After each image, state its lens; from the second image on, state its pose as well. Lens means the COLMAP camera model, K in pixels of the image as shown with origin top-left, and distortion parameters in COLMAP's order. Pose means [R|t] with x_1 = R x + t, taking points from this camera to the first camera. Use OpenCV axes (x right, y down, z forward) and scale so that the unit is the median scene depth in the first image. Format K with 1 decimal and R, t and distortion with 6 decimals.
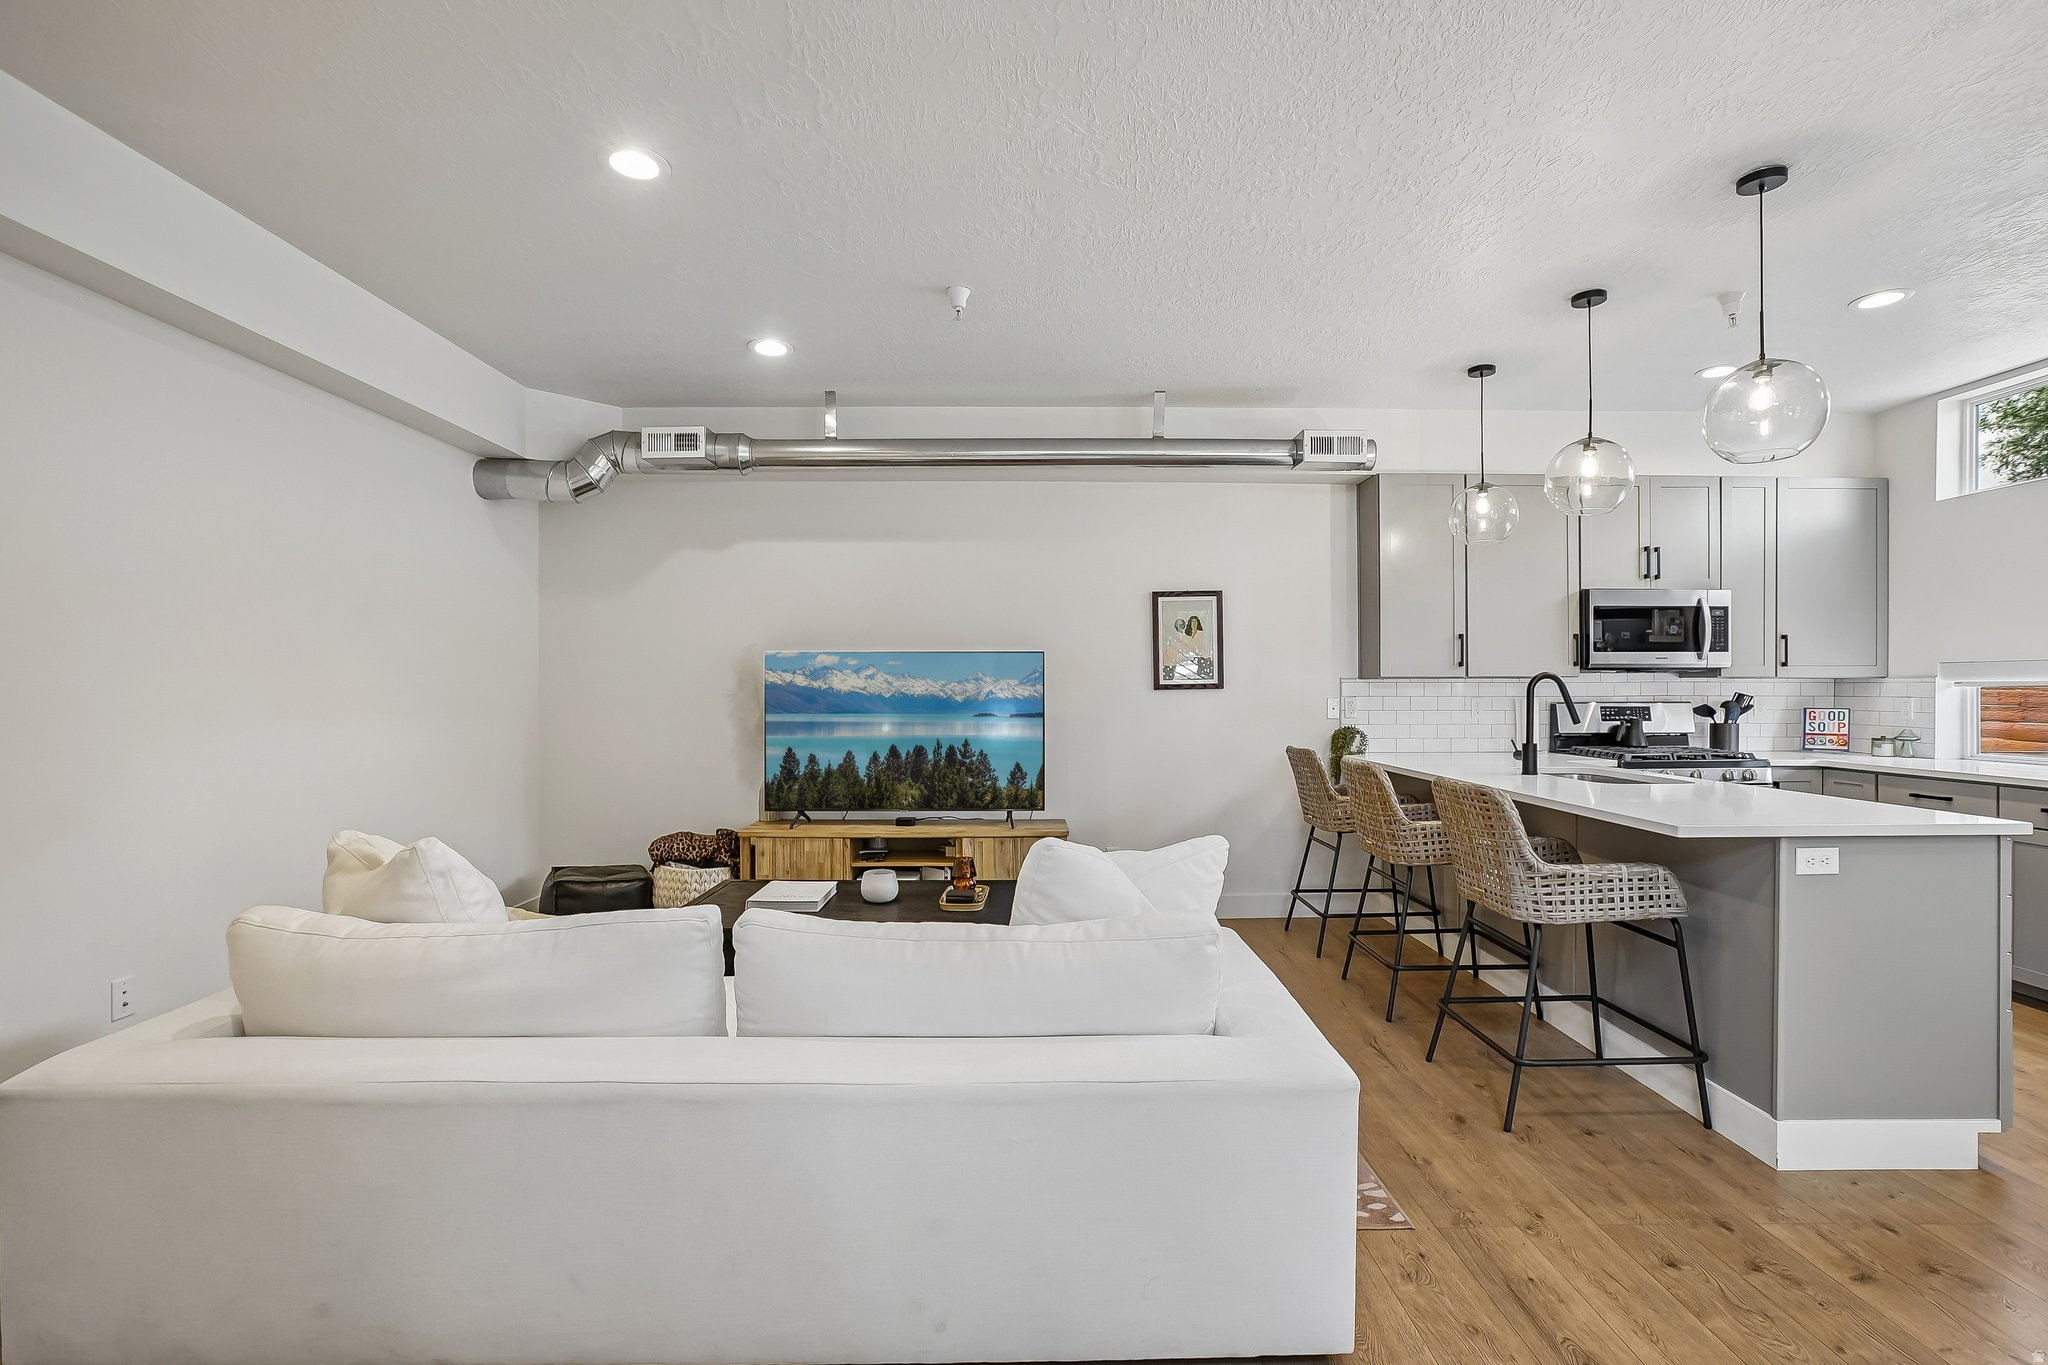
lens RADIAL K [[935.7, 0, 1050.1], [0, 935.7, 689.0], [0, 0, 1]] dist [-0.026758, 0.009443]
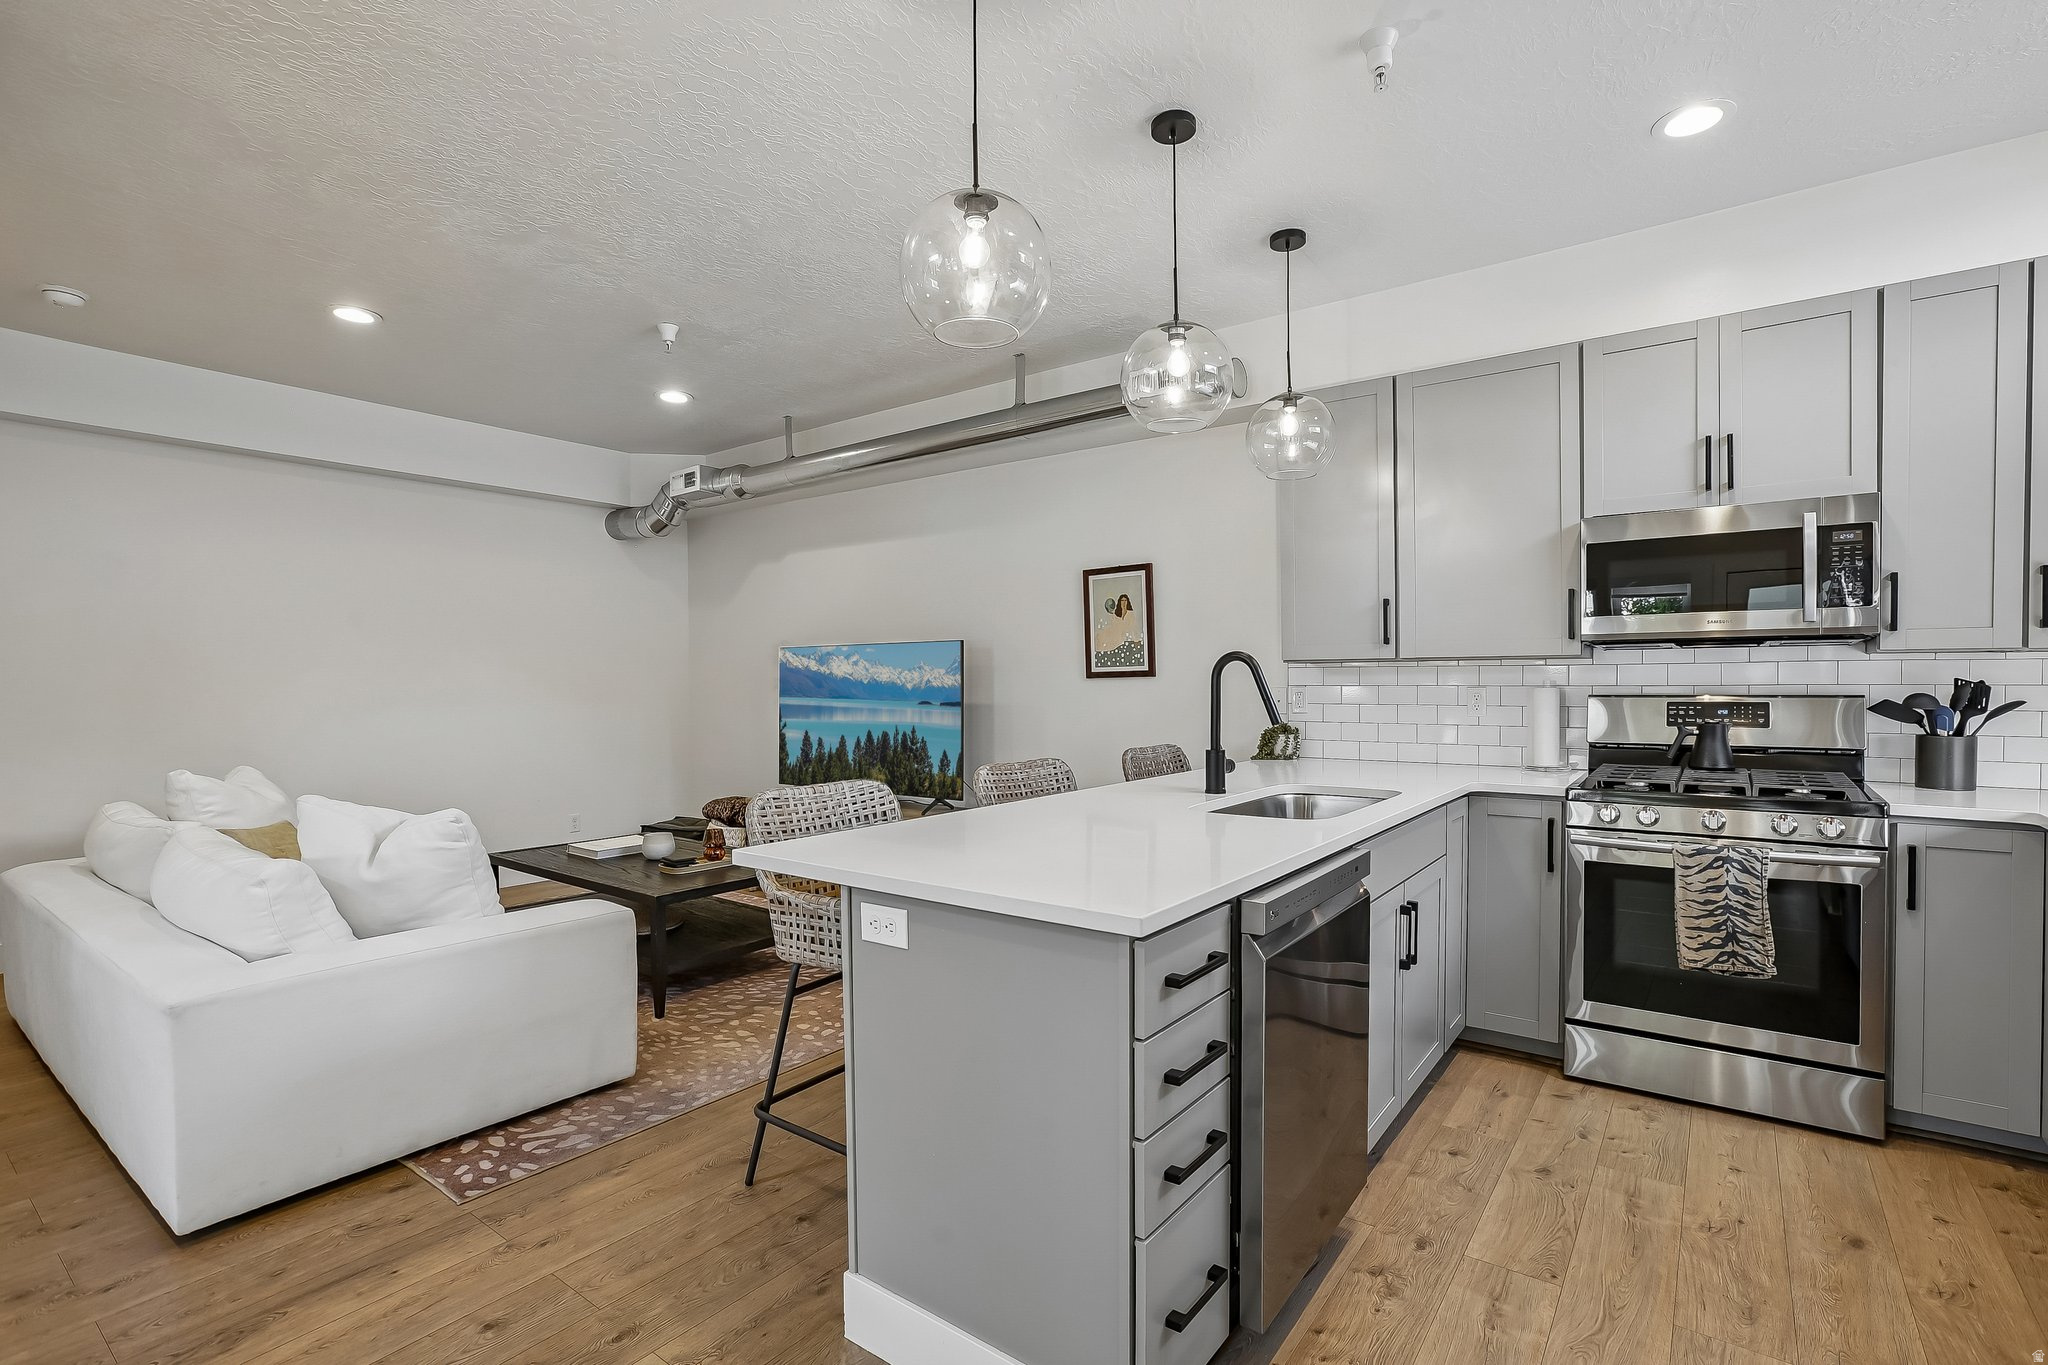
lens RADIAL K [[935.7, 0, 1048.5], [0, 935.7, 695.0], [0, 0, 1]] dist [-0.026758, 0.009443]
pose [[0.793583, 0.006072, -0.608432, 0.677485], [0.004517, 0.999864, 0.015869, 0.002859], [0.608445, -0.015342, 0.793447, 0.266940]]
